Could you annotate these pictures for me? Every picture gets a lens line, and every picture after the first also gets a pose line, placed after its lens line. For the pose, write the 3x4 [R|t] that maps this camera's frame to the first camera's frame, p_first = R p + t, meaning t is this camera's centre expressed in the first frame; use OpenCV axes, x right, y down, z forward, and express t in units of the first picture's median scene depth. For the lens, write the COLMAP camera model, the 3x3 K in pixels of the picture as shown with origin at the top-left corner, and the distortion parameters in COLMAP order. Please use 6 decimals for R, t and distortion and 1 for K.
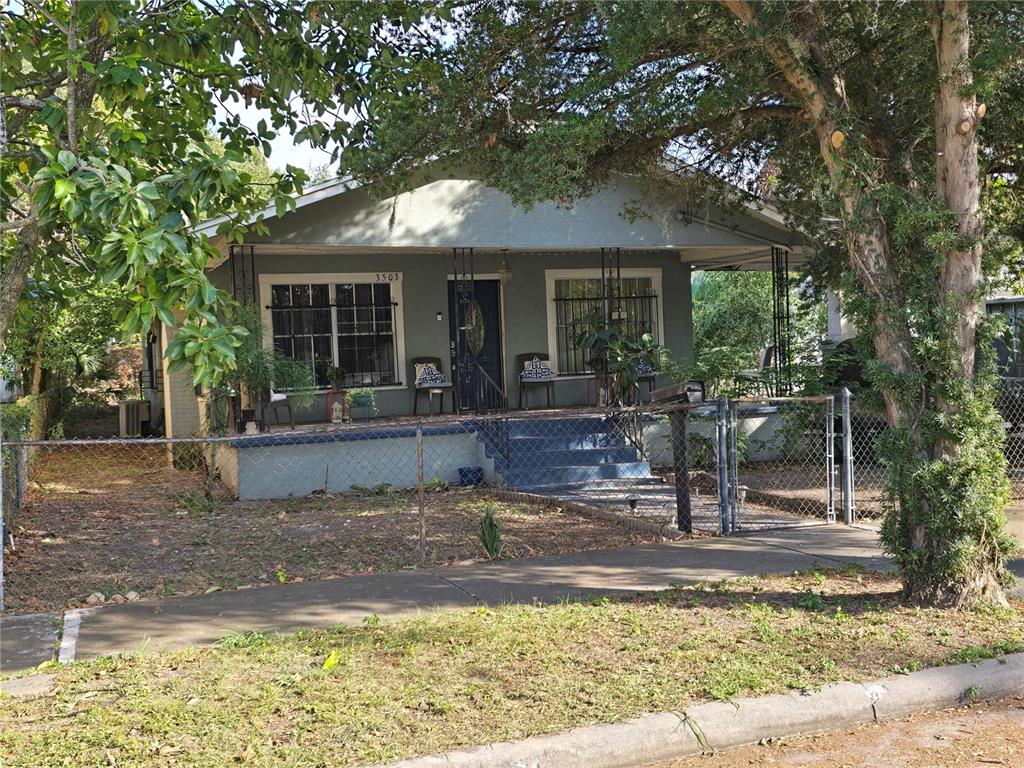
lens RADIAL K [[1029.4, 0, 483.5], [0, 1029.4, 371.1], [0, 0, 1]] dist [0.050327, -0.018209]
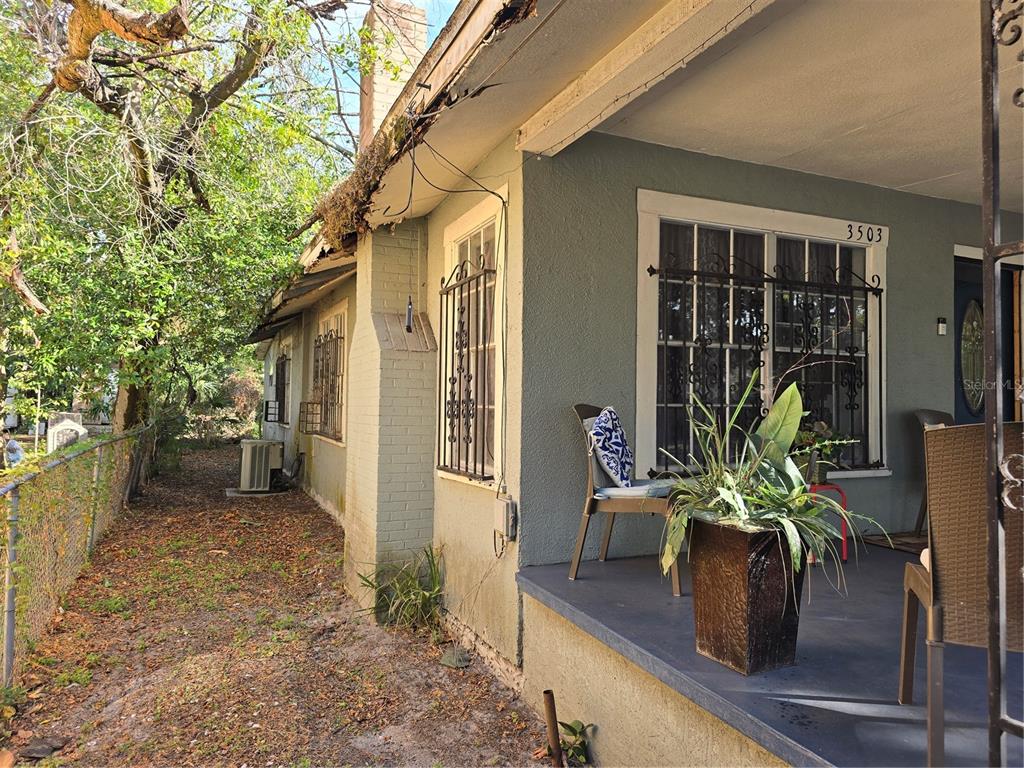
lens RADIAL K [[720.5, 0, 540.8], [0, 720.5, 361.8], [0, 0, 1]] dist [0.001577, -0.001256]
pose [[0.996155, 0.054963, 0.068217, -0.311507], [-0.050014, 0.996132, -0.072244, -0.001561], [-0.071924, 0.068554, 0.995051, 0.819598]]
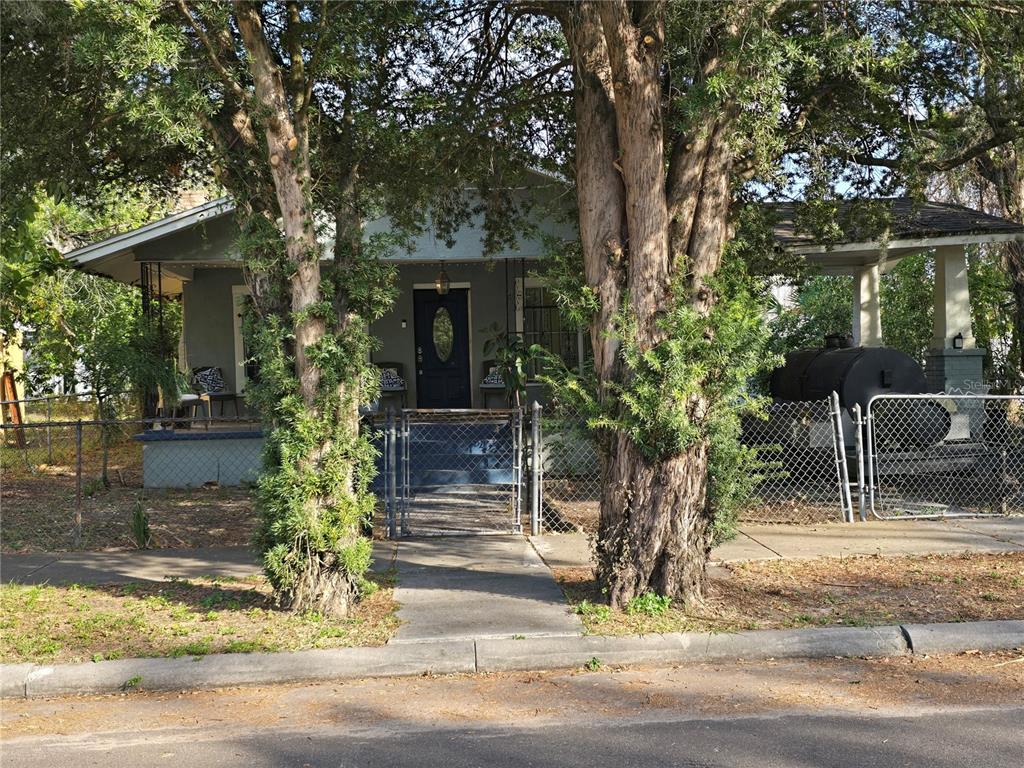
lens RADIAL K [[1017.7, 0, 486.0], [0, 1017.7, 399.7], [0, 0, 1]] dist [0.067477, -0.002241]
pose [[0.957448, 0.021861, -0.287778, 0.414141], [-0.013449, 0.999423, 0.031175, -0.011060], [0.288294, -0.025978, 0.957190, 0.024937]]
